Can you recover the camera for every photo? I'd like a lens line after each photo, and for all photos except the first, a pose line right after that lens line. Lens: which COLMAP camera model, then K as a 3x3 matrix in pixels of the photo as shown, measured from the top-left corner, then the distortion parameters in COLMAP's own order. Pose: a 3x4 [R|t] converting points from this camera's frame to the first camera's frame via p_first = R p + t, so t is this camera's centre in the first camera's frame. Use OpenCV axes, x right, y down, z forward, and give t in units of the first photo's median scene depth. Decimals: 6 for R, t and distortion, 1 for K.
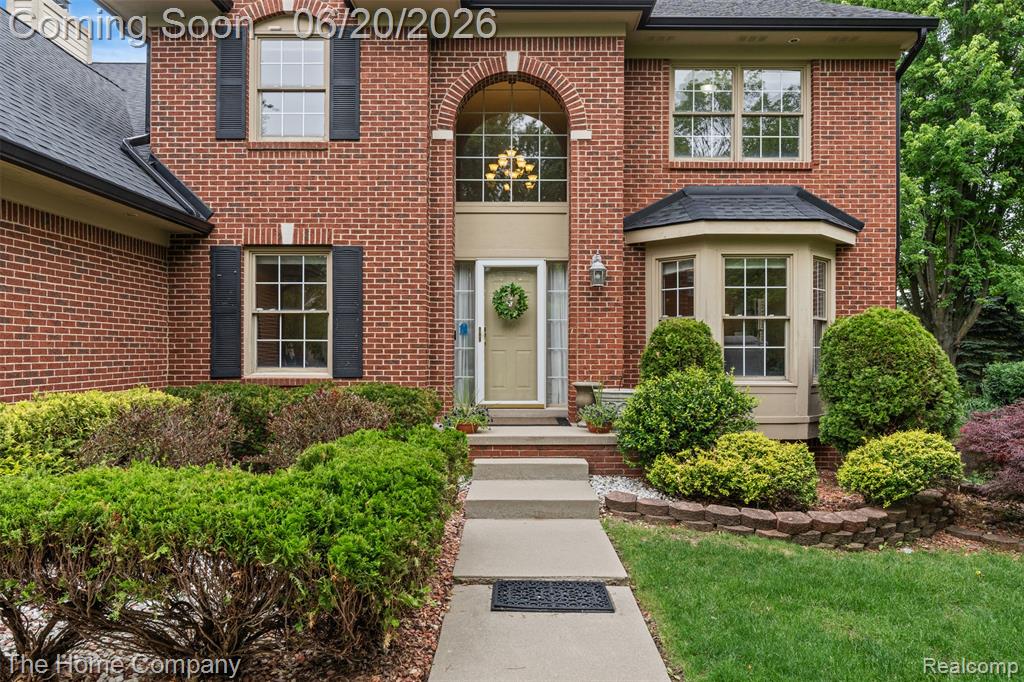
lens RADIAL K [[685.1, 0, 512.0], [0, 685.1, 341.0], [0, 0, 1]] dist [0.006146, -0.001983]
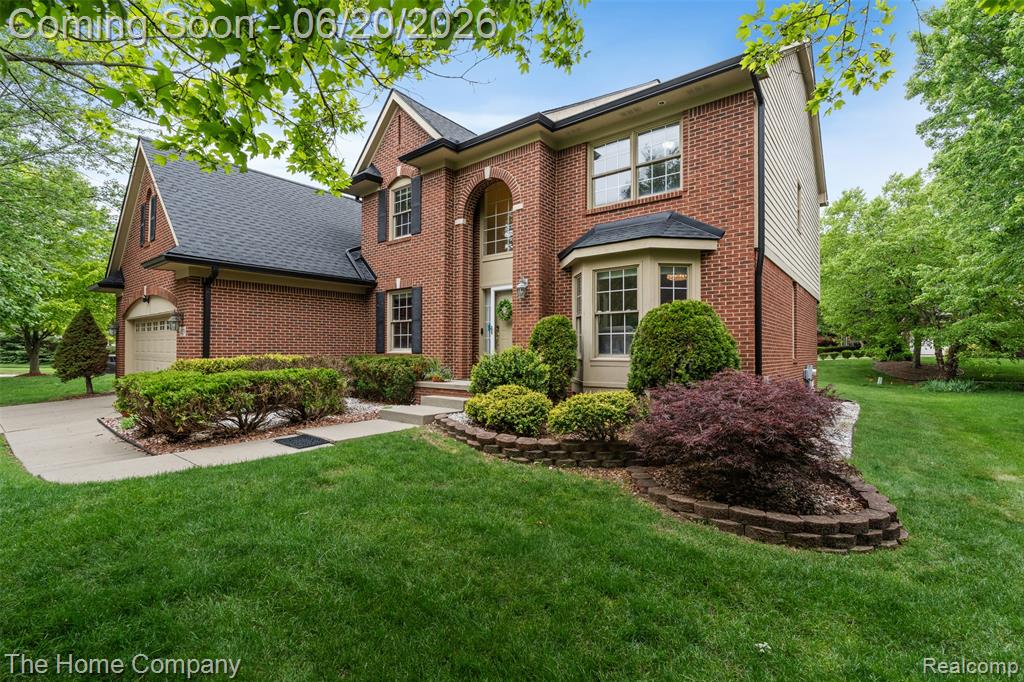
lens RADIAL K [[456.7, 0, 512.0], [0, 456.7, 341.0], [0, 0, 1]] dist [-0.000426, -0.000104]
pose [[0.777182, -0.011192, -0.629176, 0.855350], [0.006551, 0.999932, -0.009696, 0.035164], [0.629241, 0.003414, 0.777202, 0.153363]]
